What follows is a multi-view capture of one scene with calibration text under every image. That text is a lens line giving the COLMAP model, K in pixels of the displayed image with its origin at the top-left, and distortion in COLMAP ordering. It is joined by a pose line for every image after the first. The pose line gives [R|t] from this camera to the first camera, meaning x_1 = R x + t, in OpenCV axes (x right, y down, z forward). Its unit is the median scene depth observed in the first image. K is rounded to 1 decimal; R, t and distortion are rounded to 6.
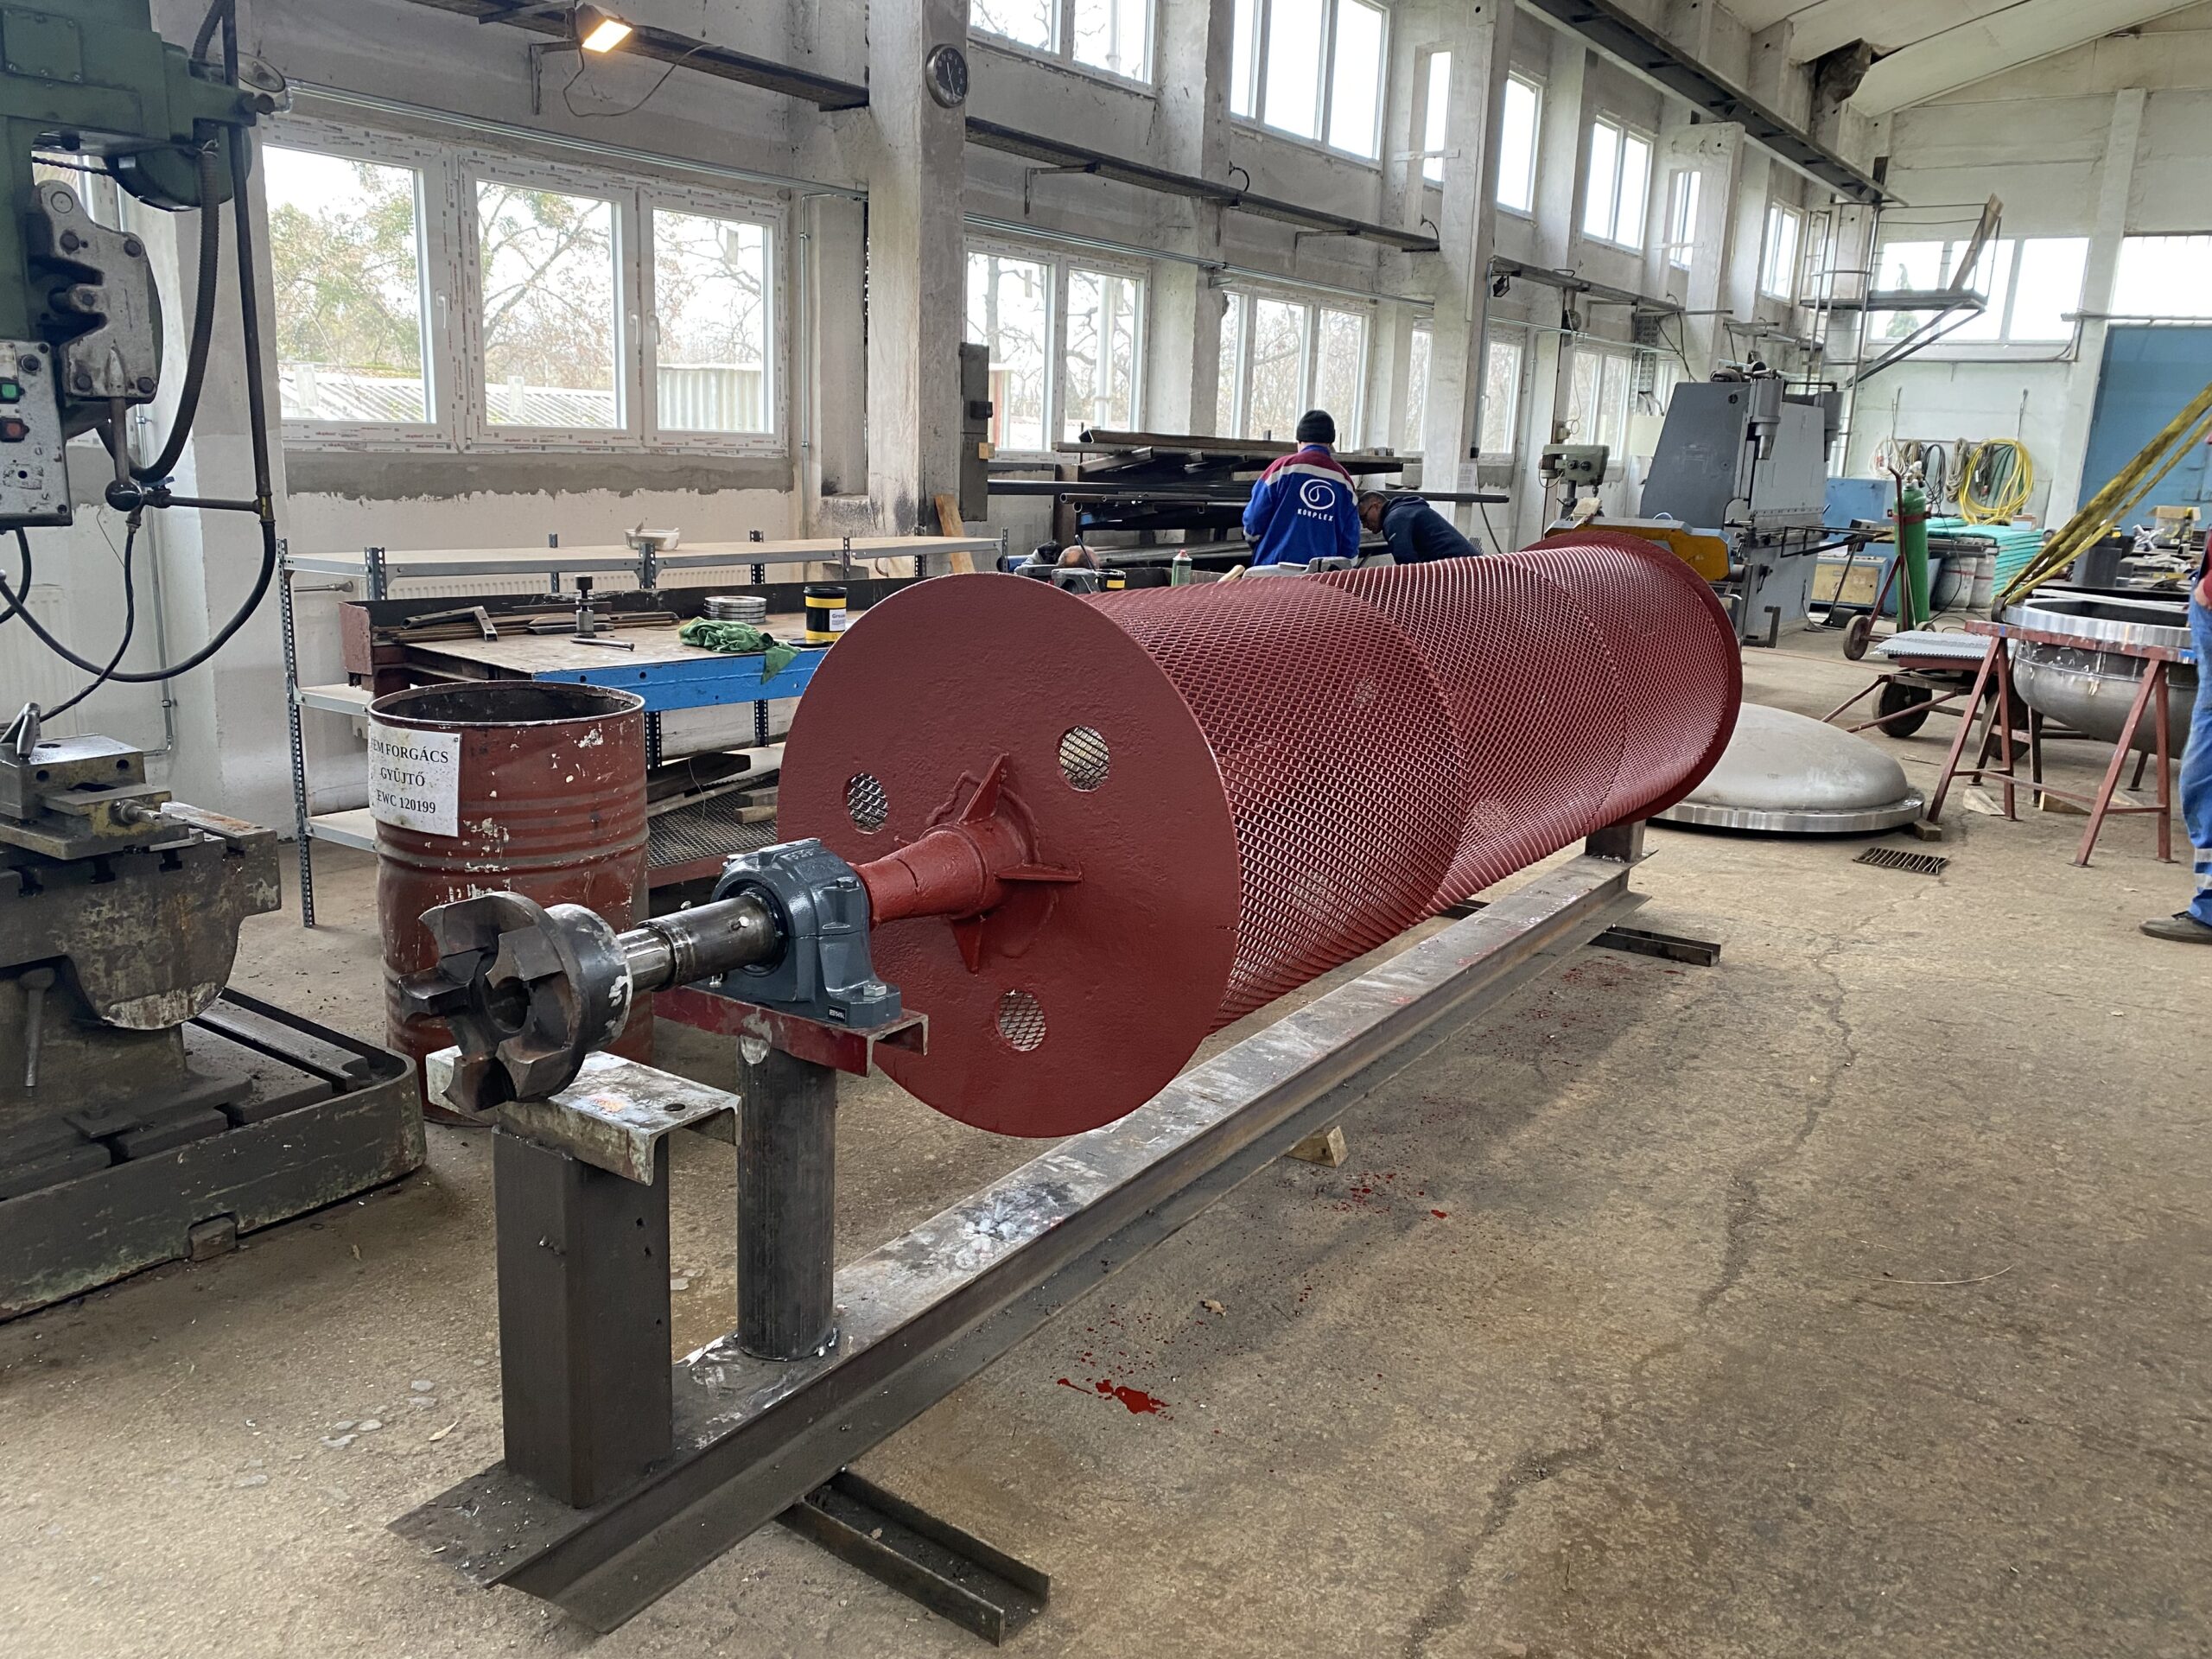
lens RADIAL K [[1663.8, 0, 1097.9], [0, 1663.8, 813.3], [0, 0, 1]] dist [0.004146, 0.005226]
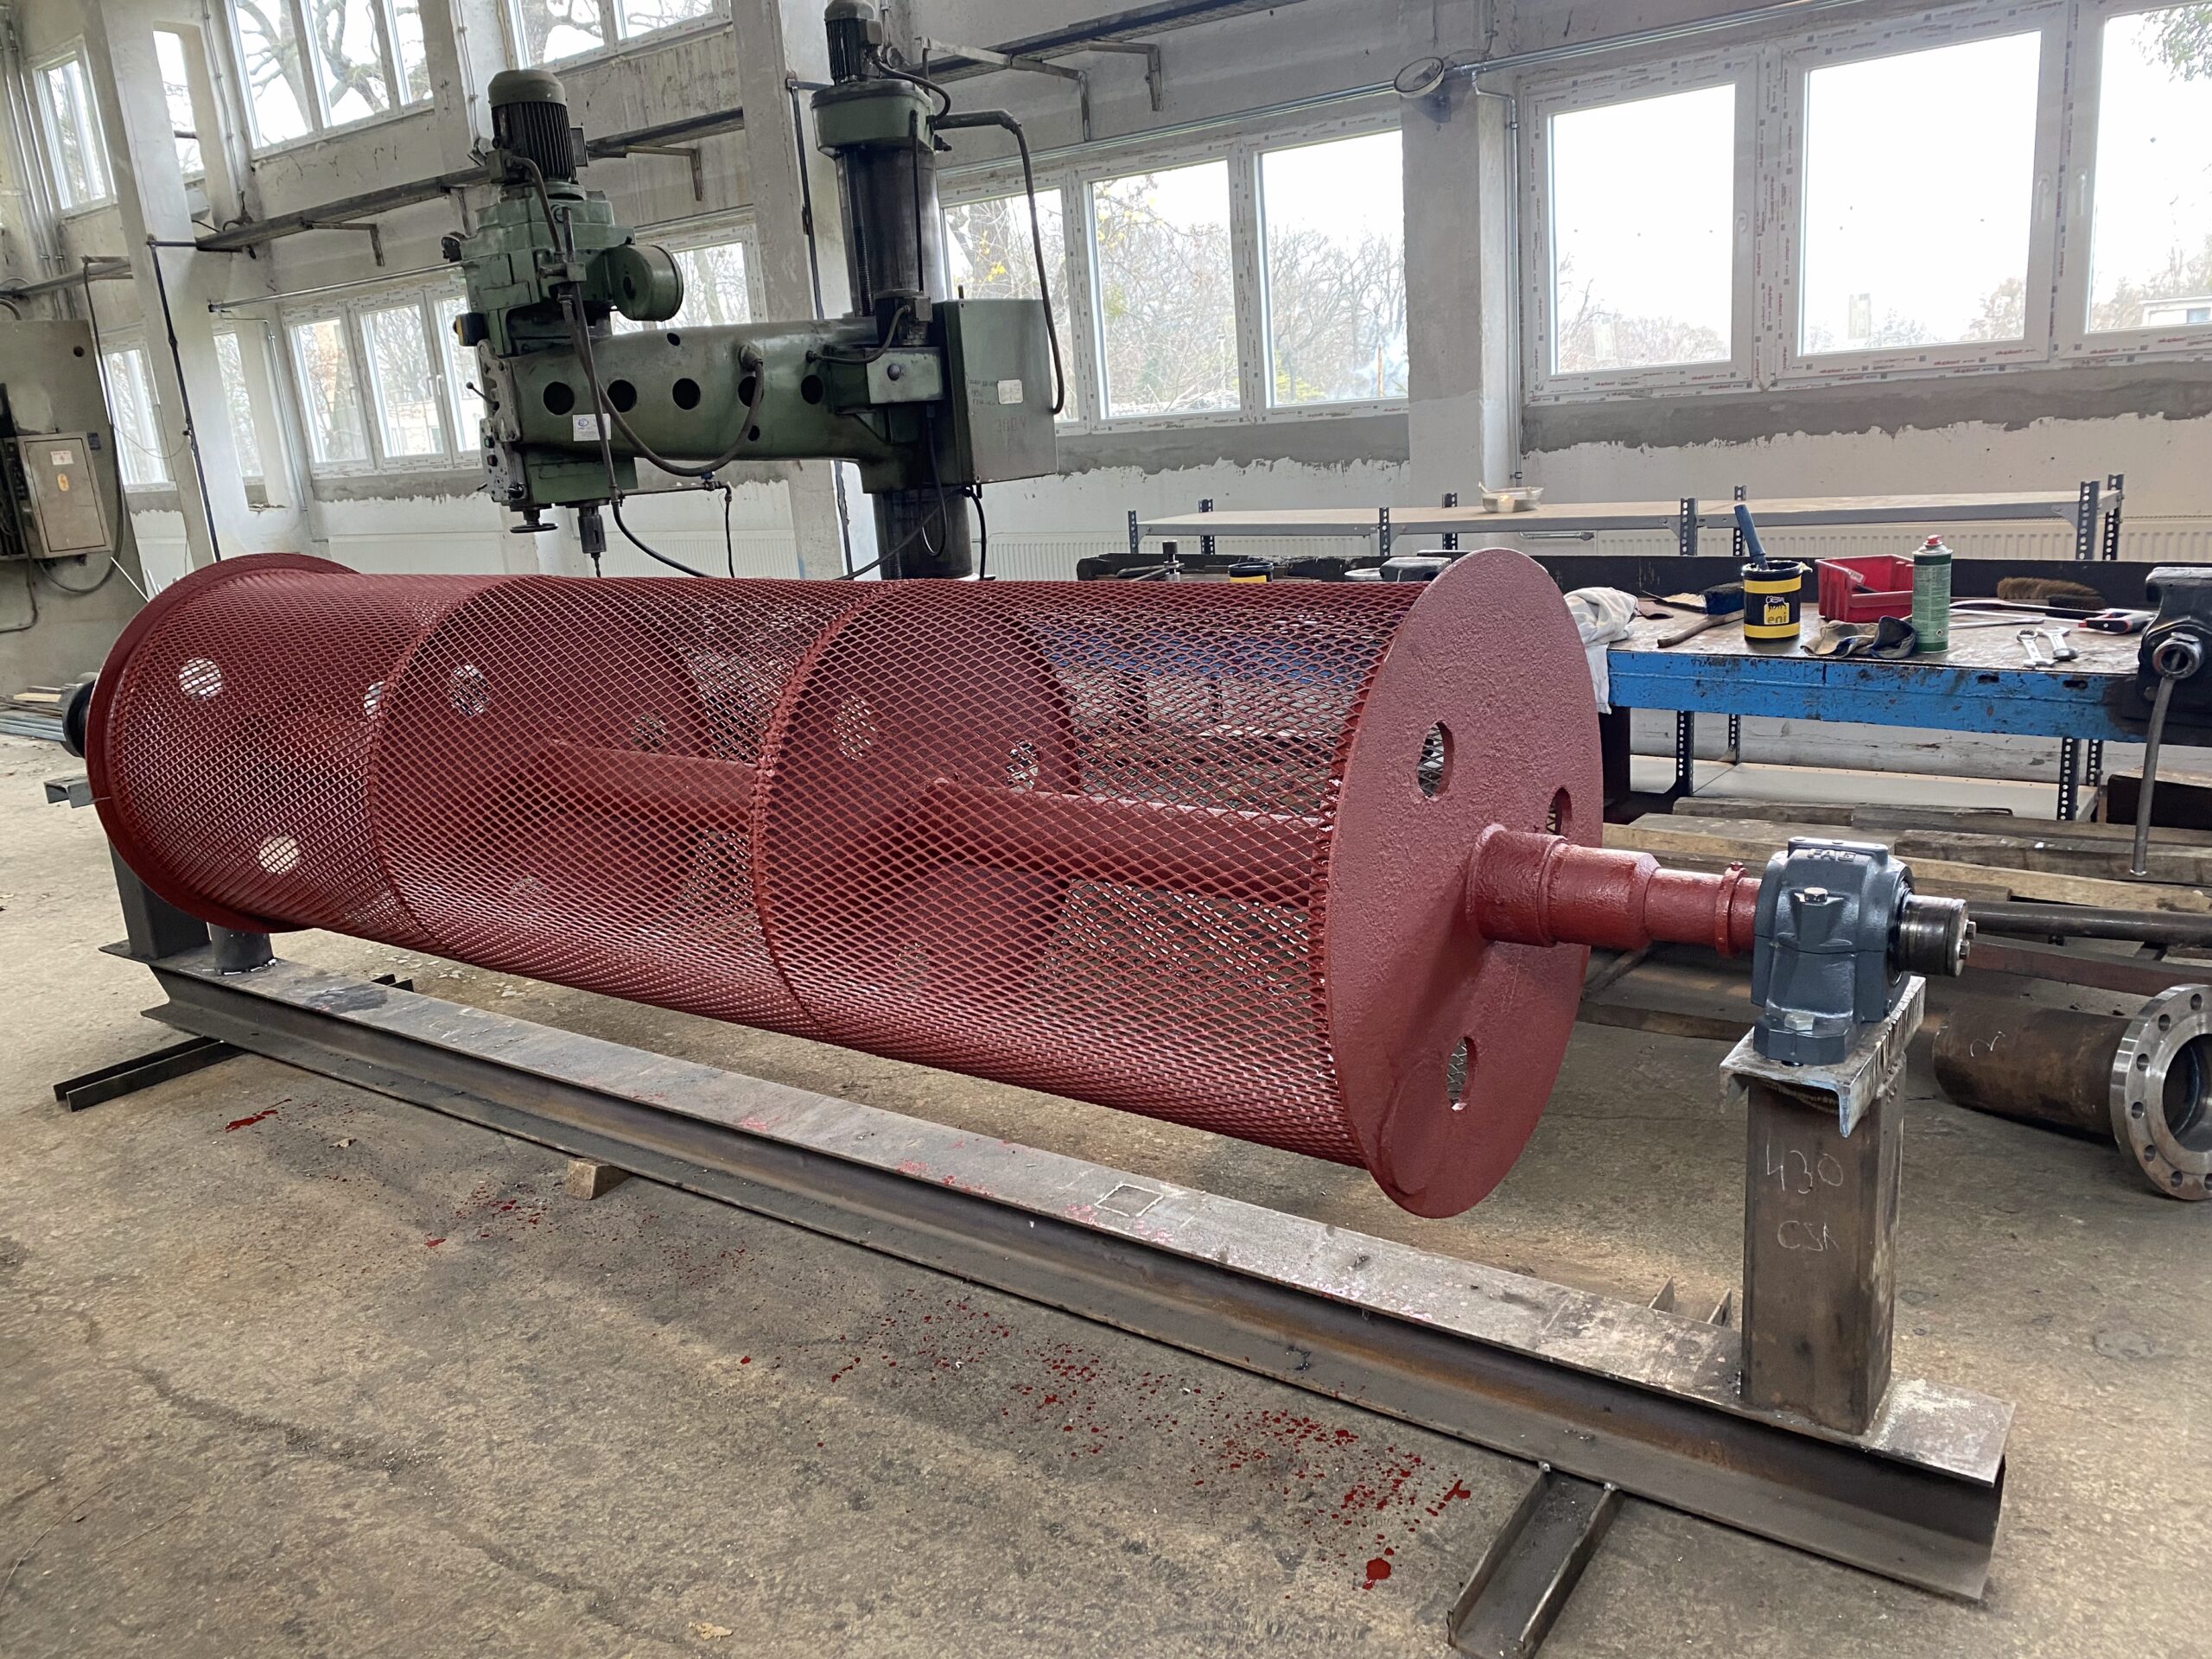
lens RADIAL K [[1663.8, 0, 1099.0], [0, 1663.8, 834.7], [0, 0, 1]] dist [0.004146, 0.005226]
pose [[-0.027781, 0.220427, -0.975008, 0.743613], [-0.147913, 0.963741, 0.222094, -0.179007], [0.988610, 0.150386, 0.005831, 0.915187]]
